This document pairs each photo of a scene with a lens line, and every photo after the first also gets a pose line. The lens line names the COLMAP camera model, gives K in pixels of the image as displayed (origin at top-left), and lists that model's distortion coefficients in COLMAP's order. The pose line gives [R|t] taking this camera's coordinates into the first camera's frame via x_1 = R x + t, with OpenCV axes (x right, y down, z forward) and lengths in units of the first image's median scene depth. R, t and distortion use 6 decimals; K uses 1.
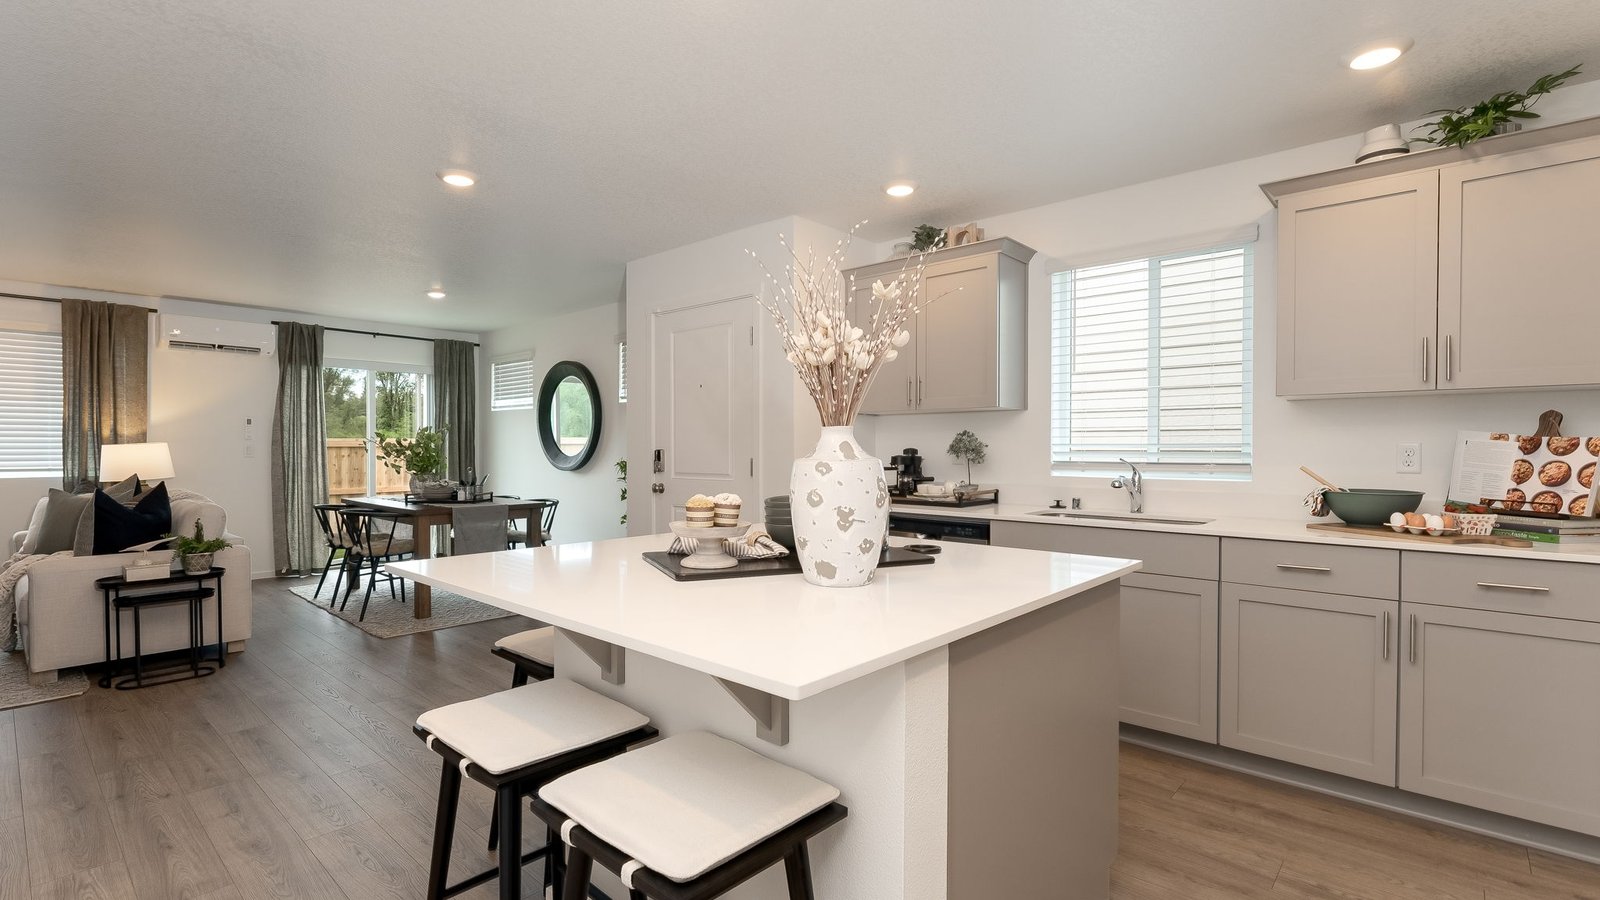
lens RADIAL K [[724.1, 0, 800.7], [0, 724.1, 456.7], [0, 0, 1]] dist [-0.003044, -0.000296]
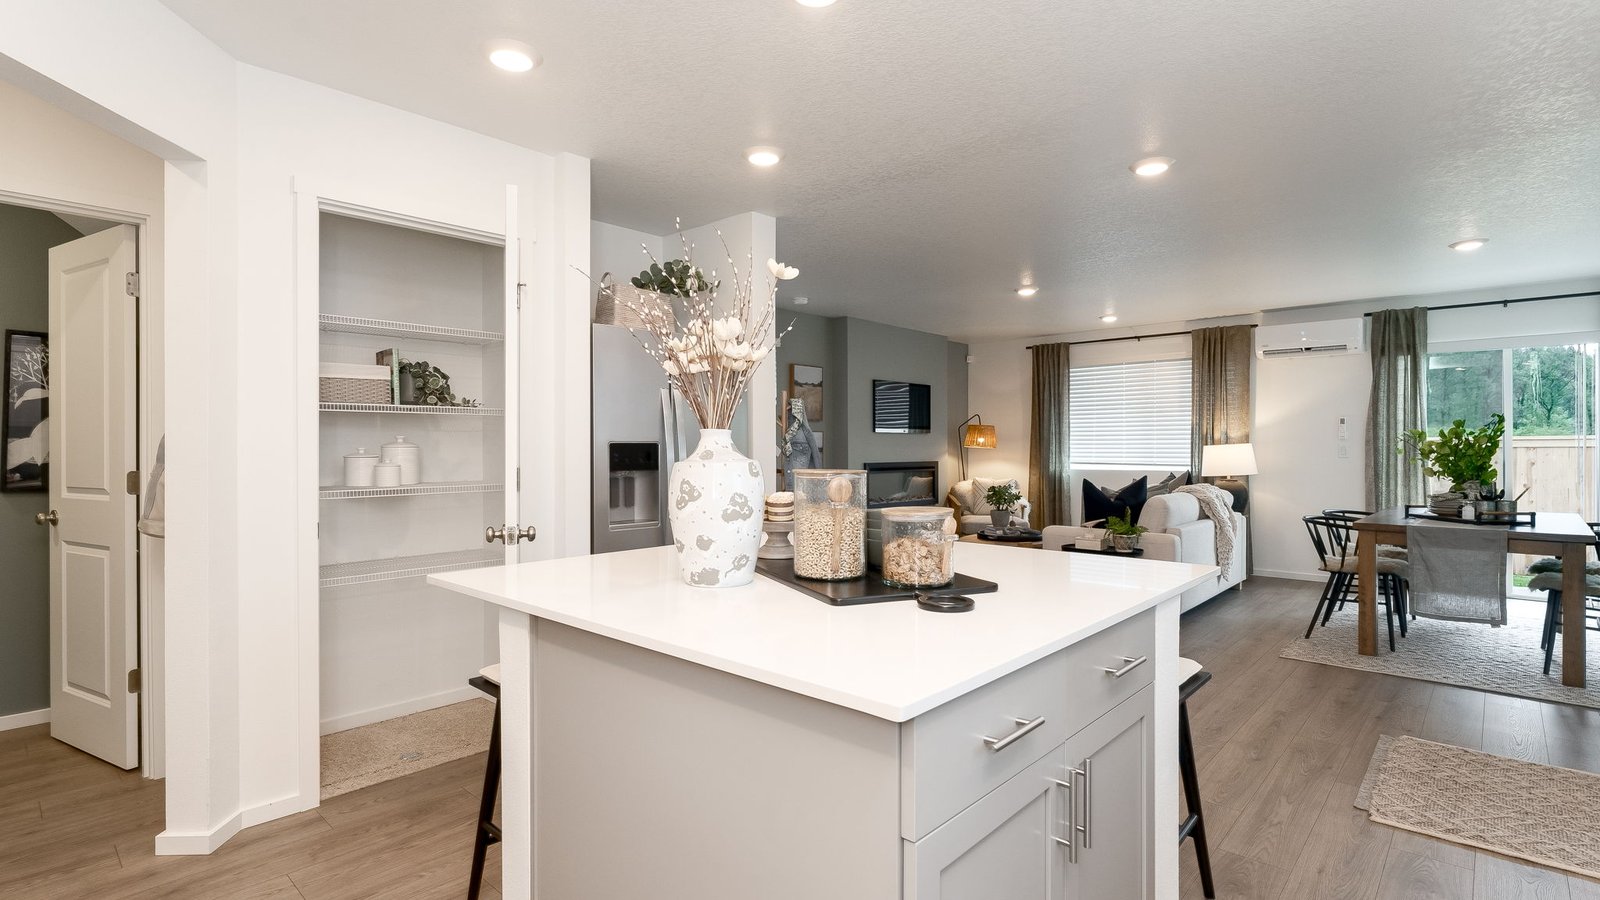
lens RADIAL K [[753.5, 0, 788.2], [0, 753.5, 452.6], [0, 0, 1]] dist [0.002365, 0.000395]
pose [[-0.026030, 0.006786, -0.999638, 0.478442], [-0.011051, 0.999914, 0.007076, -0.008594], [0.999600, 0.011231, -0.025952, 0.486694]]
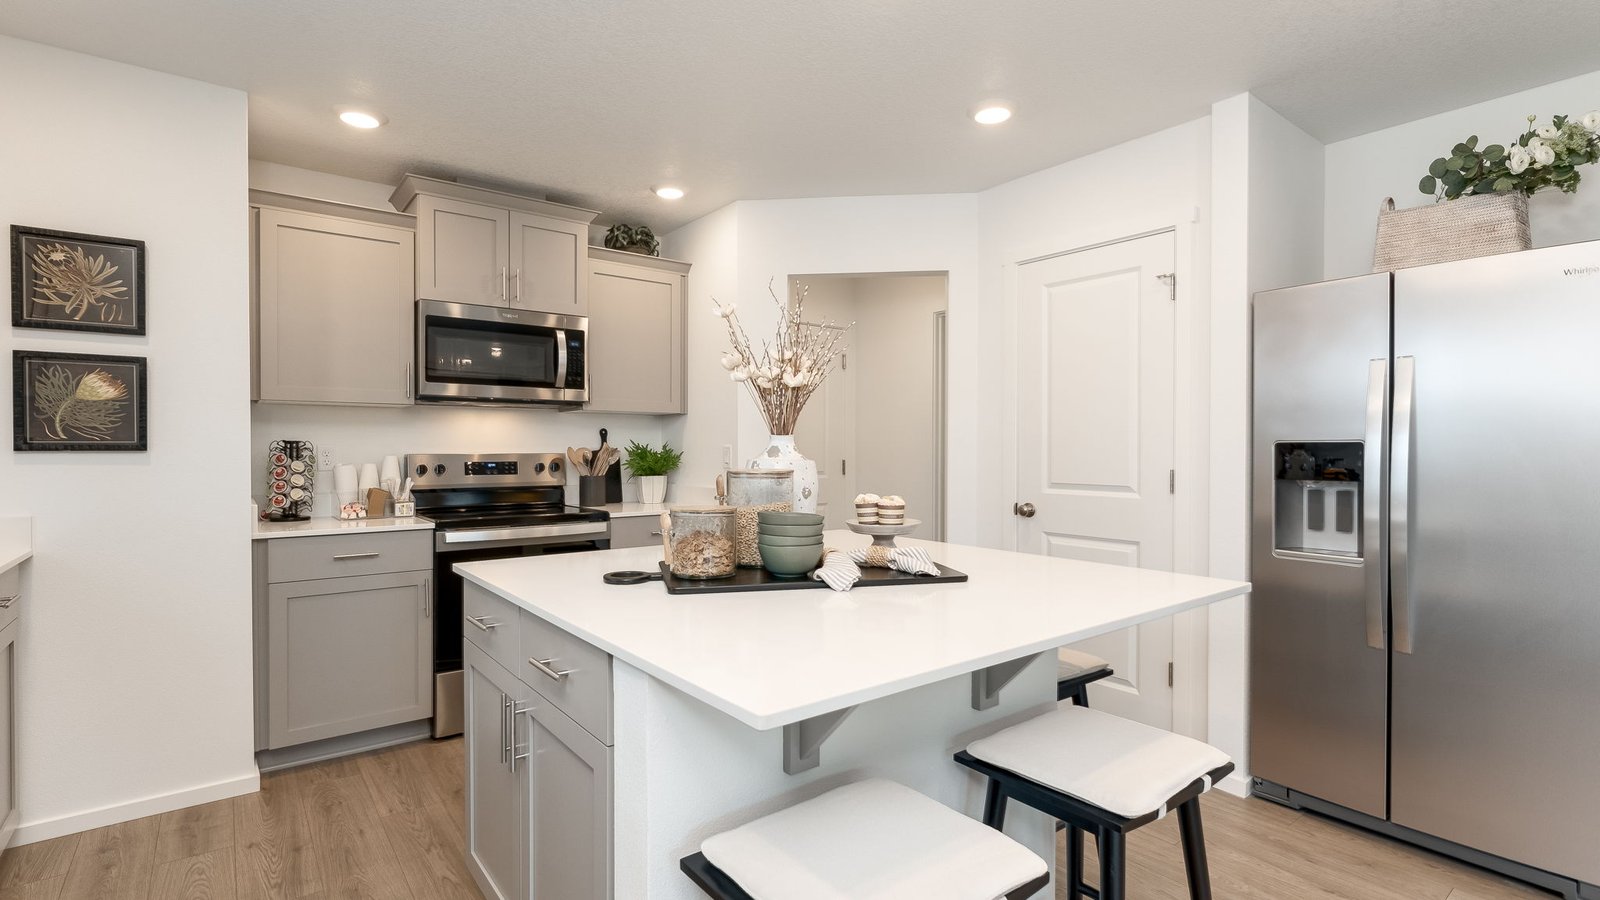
lens RADIAL K [[753.5, 0, 788.2], [0, 753.5, 452.6], [0, 0, 1]] dist [0.002365, 0.000395]
pose [[-0.981251, -0.003705, 0.192700, -0.097976], [0.000364, 0.999778, 0.021076, -0.016397], [-0.192735, 0.020751, -0.981031, 1.000021]]
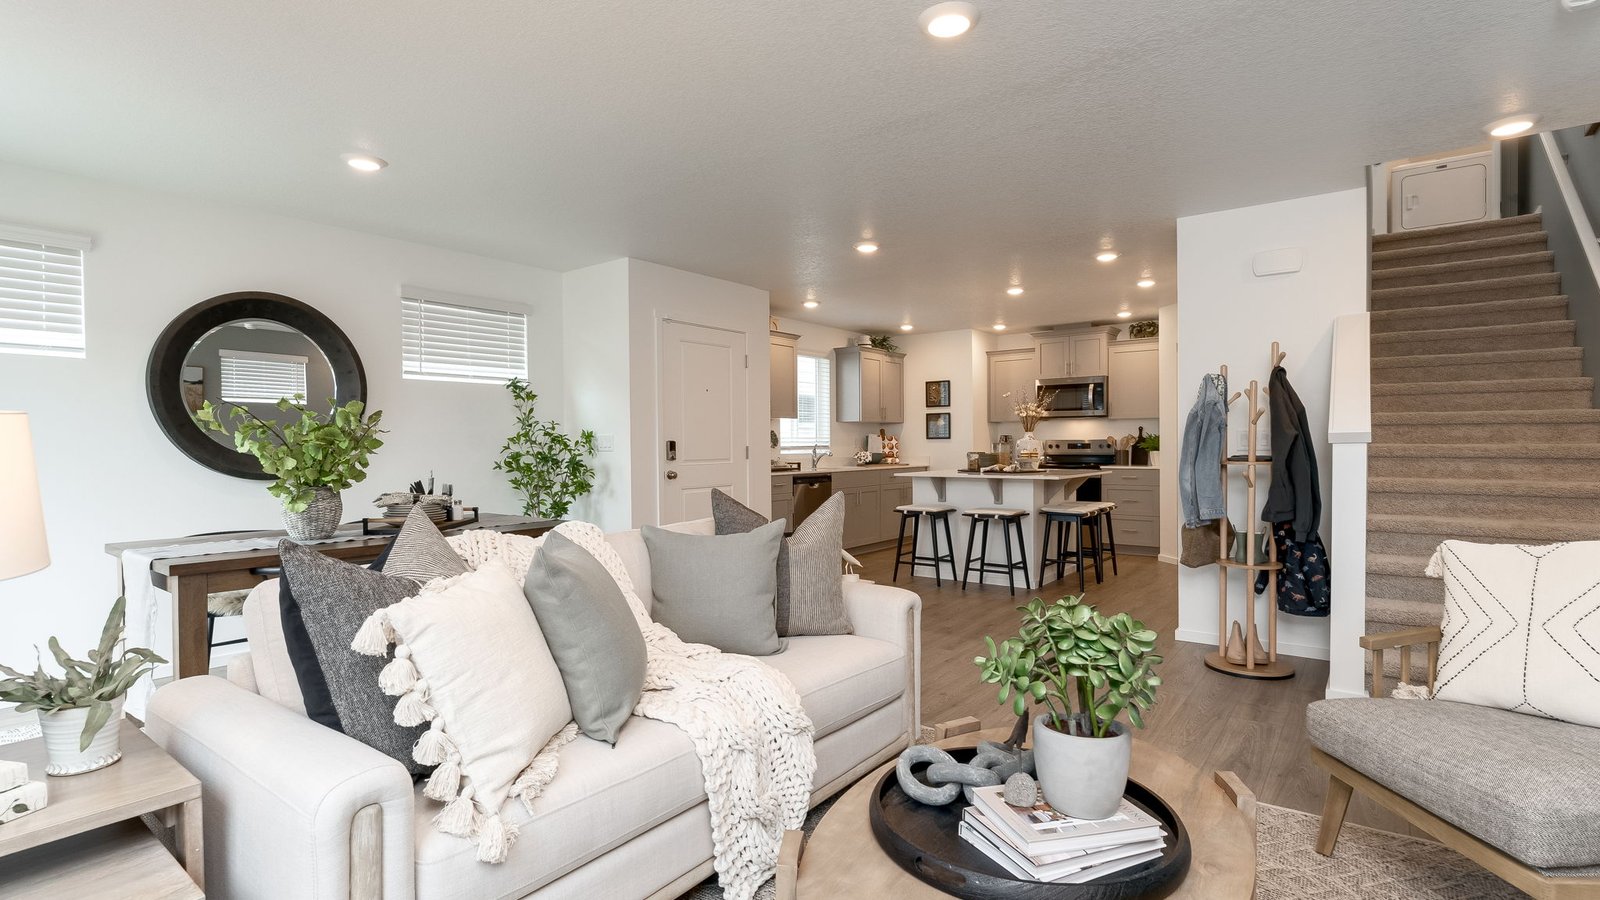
lens RADIAL K [[753.5, 0, 788.2], [0, 753.5, 452.6], [0, 0, 1]] dist [0.002365, 0.000395]
pose [[-0.065811, -0.012265, 0.997757, -1.724885], [0.021192, 0.999682, 0.013687, -0.004519], [-0.997607, 0.022045, -0.065530, 1.116450]]
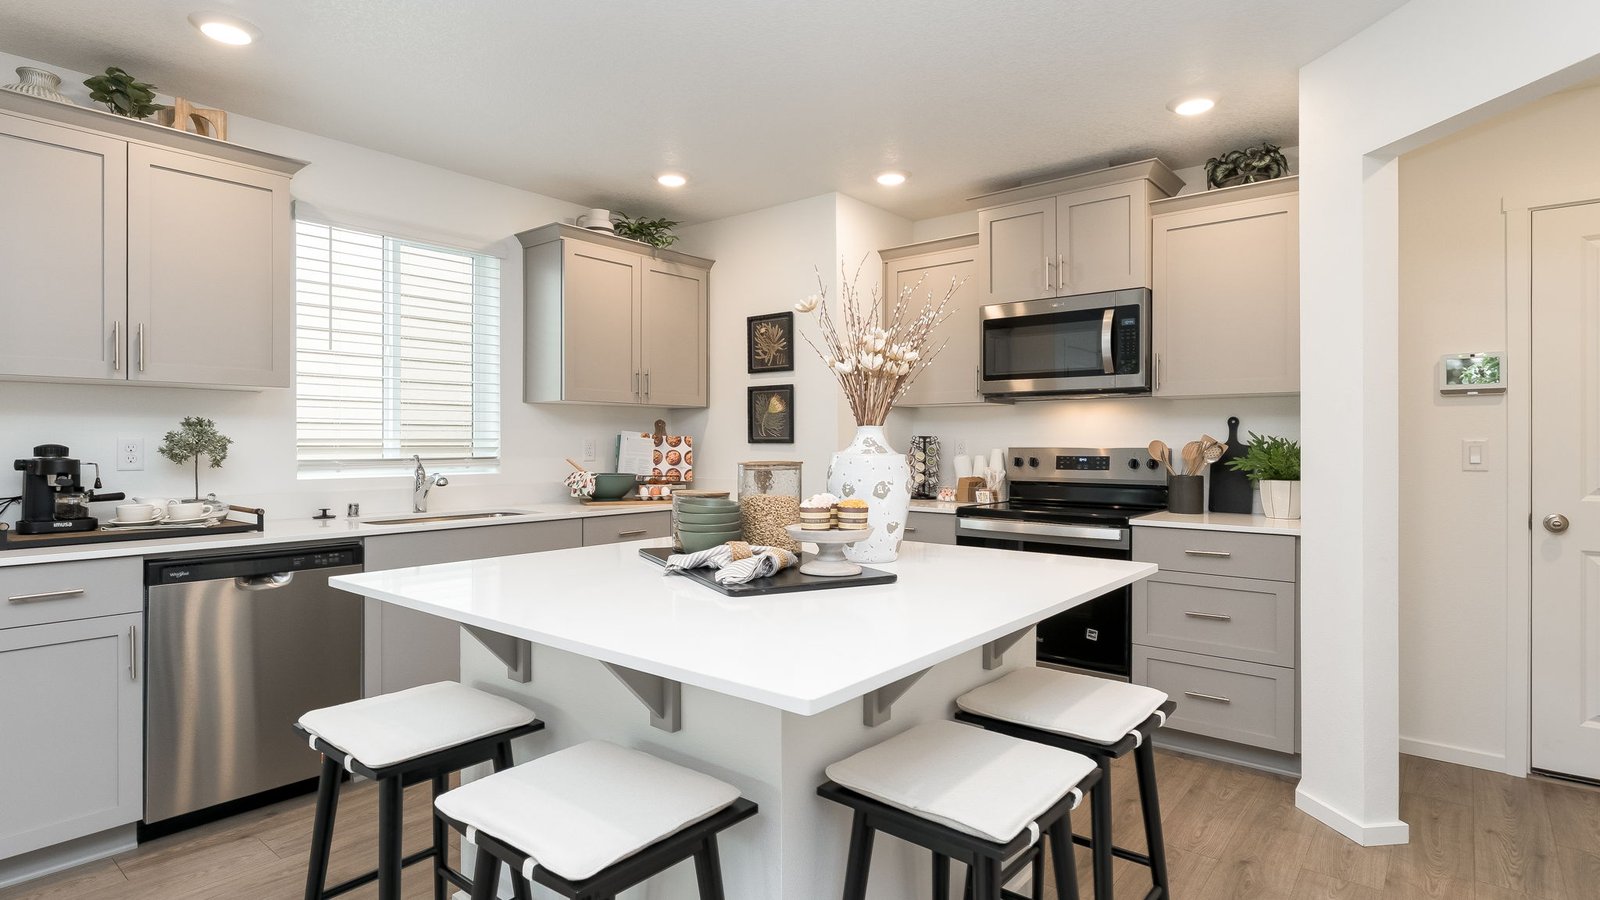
lens RADIAL K [[818.0, 0, 784.2], [0, 818.0, 442.6], [0, 0, 1]] dist [0.003048, -0.000061]
pose [[-0.033385, -0.001757, 0.999441, -0.549059], [0.013697, 0.999904, 0.002215, -0.007954], [-0.999349, 0.013764, -0.033358, 0.508499]]
